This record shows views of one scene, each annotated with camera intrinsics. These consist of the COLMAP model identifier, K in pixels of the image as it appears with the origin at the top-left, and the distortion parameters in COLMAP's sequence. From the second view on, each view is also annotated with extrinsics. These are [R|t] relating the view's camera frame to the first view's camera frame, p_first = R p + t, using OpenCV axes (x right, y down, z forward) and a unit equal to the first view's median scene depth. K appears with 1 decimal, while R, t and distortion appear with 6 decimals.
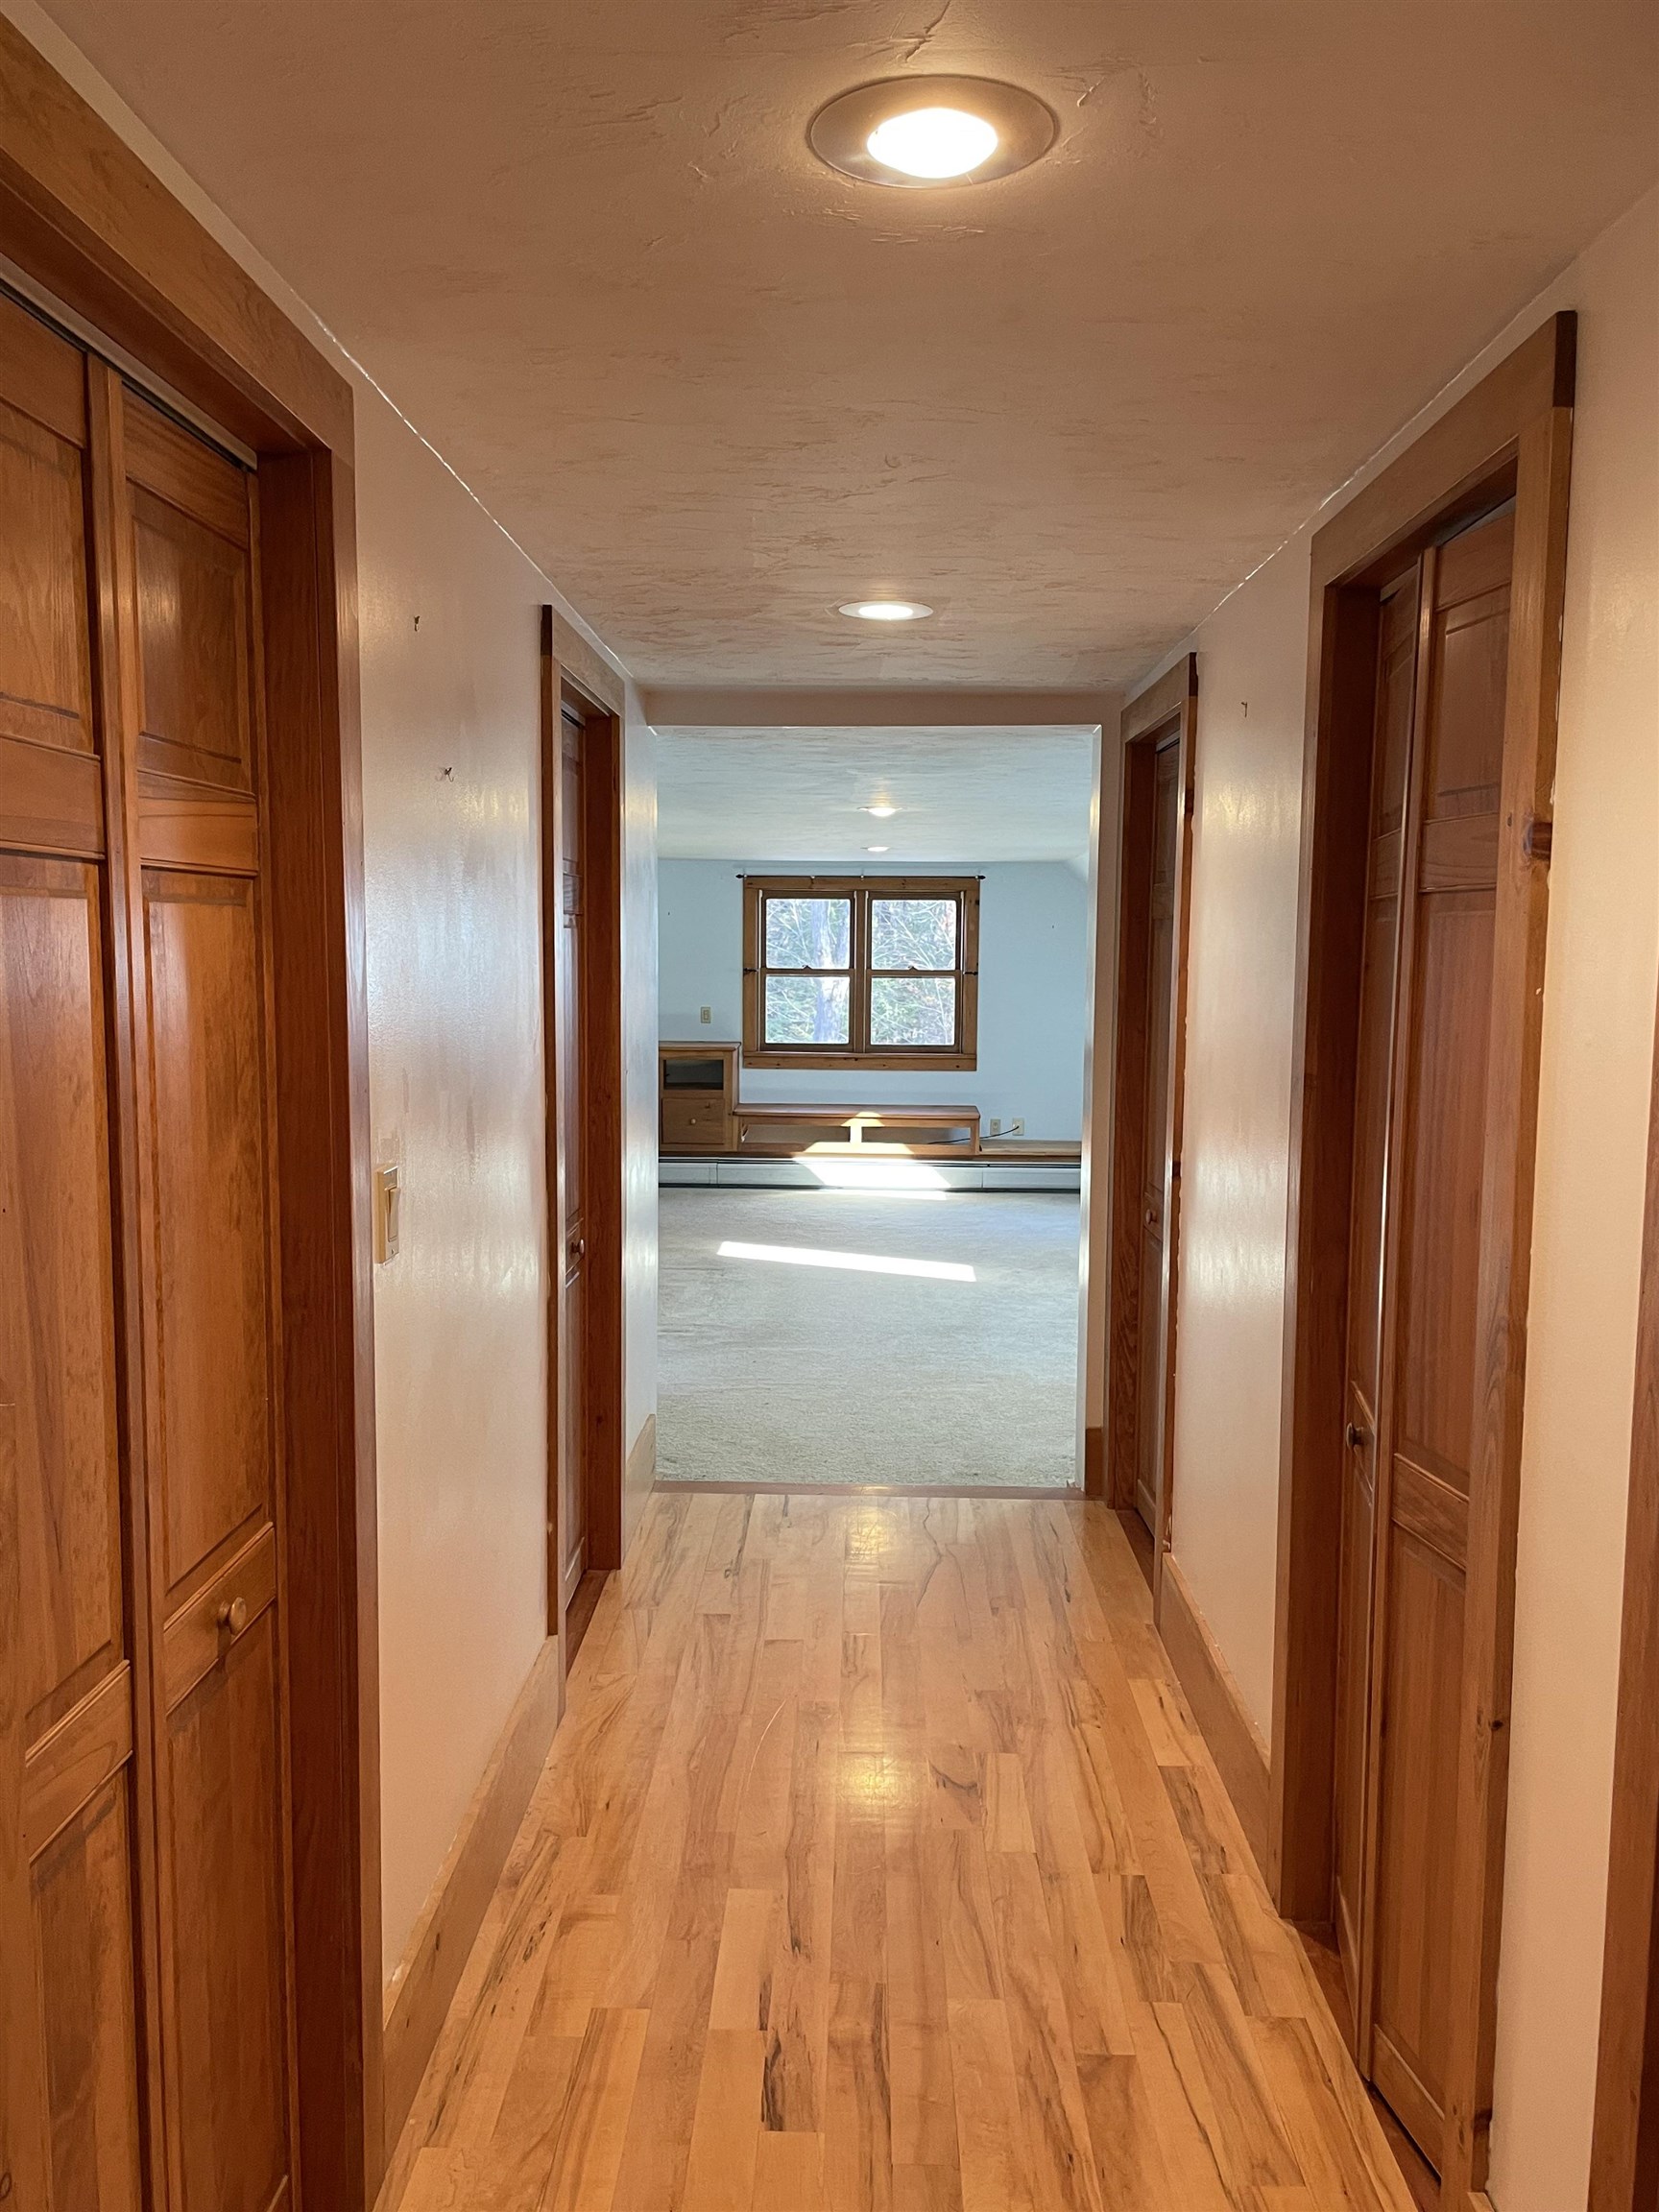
lens RADIAL K [[1796.5, 0, 811.4], [0, 1796.5, 1102.7], [0, 0, 1]] dist [0.111597, -0.128869]
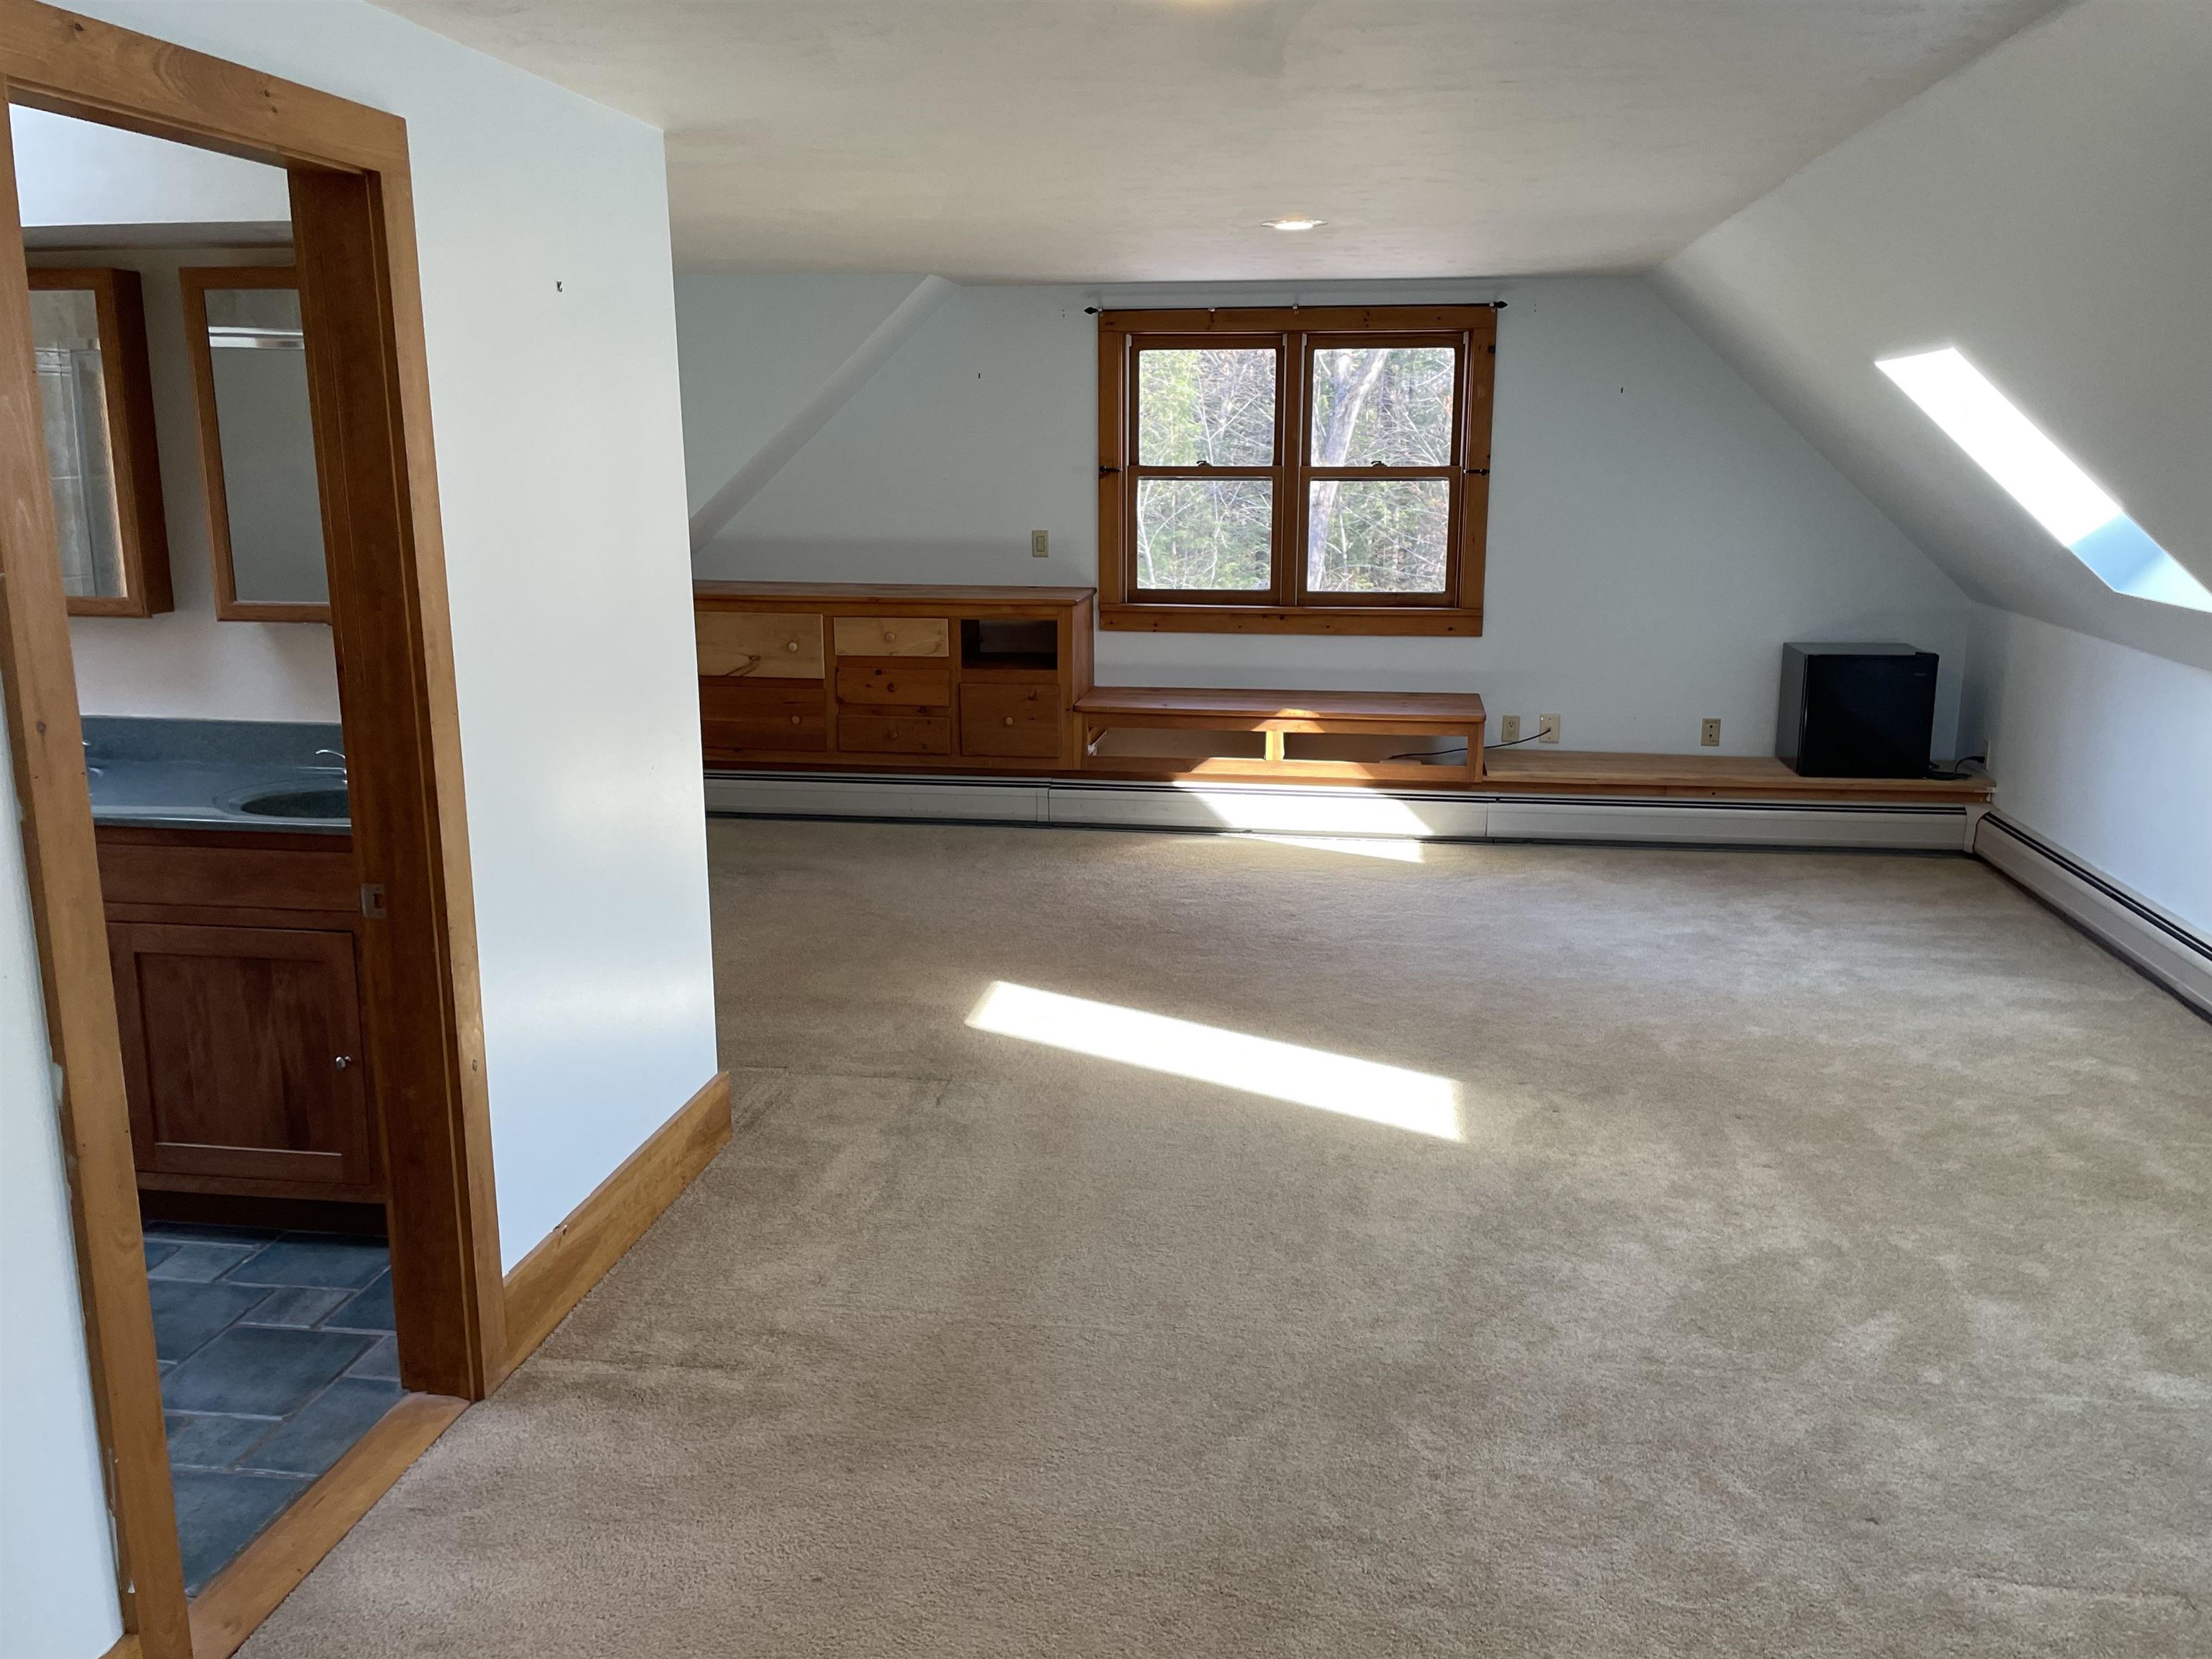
lens RADIAL K [[1796.5, 0, 1125.6], [0, 1796.5, 812.6], [0, 0, 1]] dist [0.111597, -0.128869]
pose [[0.994577, 0.015309, -0.102872, 0.036326], [-0.003522, 0.993498, 0.113796, -0.027842], [0.103945, -0.112817, 0.988164, 0.382720]]
